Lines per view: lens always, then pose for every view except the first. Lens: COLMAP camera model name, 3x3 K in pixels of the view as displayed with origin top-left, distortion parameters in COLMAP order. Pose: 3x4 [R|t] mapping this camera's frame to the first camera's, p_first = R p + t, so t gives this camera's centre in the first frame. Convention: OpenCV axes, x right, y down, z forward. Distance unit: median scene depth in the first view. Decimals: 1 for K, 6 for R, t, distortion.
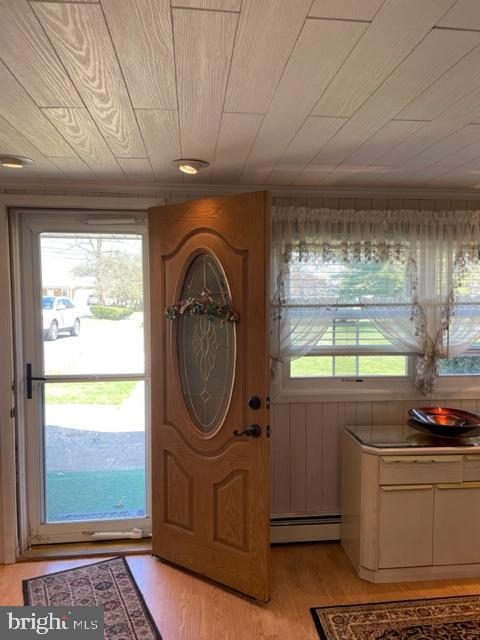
lens RADIAL K [[478.8, 0, 249.9], [0, 478.8, 321.6], [0, 0, 1]] dist [-0.000528, -0.005762]
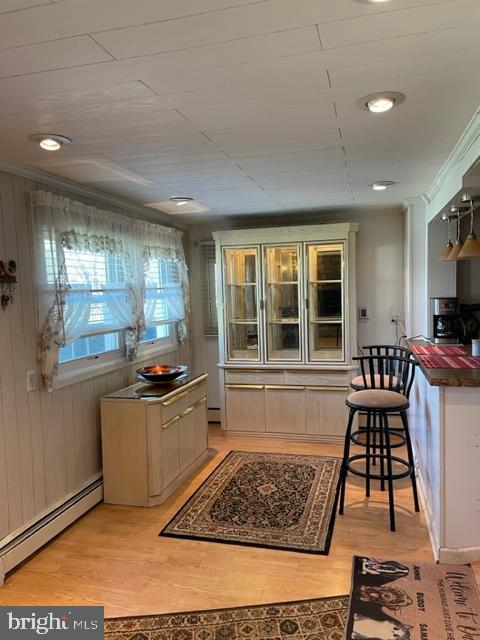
lens RADIAL K [[478.8, 0, 249.9], [0, 478.8, 321.6], [0, 0, 1]] dist [-0.000528, -0.005762]
pose [[0.355531, -0.073488, 0.931771, -0.739059], [0.075545, 0.995902, 0.049720, 0.010058], [-0.931607, 0.052714, 0.359626, 0.258284]]
